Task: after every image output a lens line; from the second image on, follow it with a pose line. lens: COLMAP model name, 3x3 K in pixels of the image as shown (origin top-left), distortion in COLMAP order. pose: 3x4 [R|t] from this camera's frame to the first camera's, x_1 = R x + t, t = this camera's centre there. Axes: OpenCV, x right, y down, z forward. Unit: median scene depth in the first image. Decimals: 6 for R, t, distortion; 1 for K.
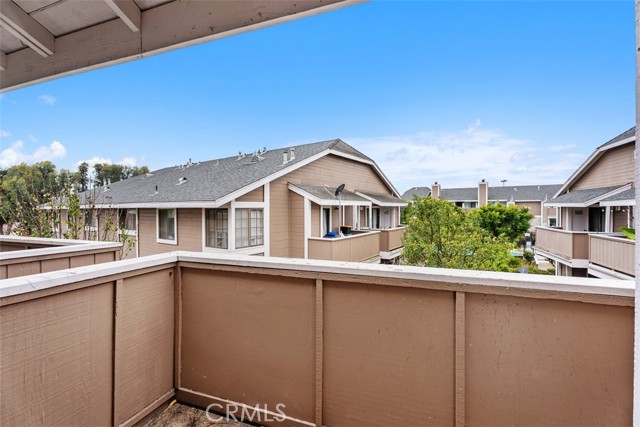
lens RADIAL K [[283.4, 0, 318.8], [0, 283.4, 210.6], [0, 0, 1]] dist [-0.001308, 0.000004]
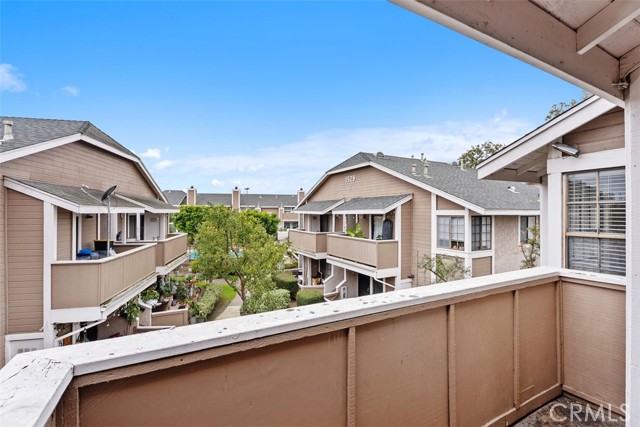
lens RADIAL K [[286.7, 0, 321.3], [0, 286.7, 210.0], [0, 0, 1]] dist [-0.000612, -0.000296]
pose [[0.666910, 0.008683, 0.745088, -0.088688], [0.003217, 0.999889, -0.014531, -0.011933], [-0.745131, 0.012088, 0.666808, 0.062675]]
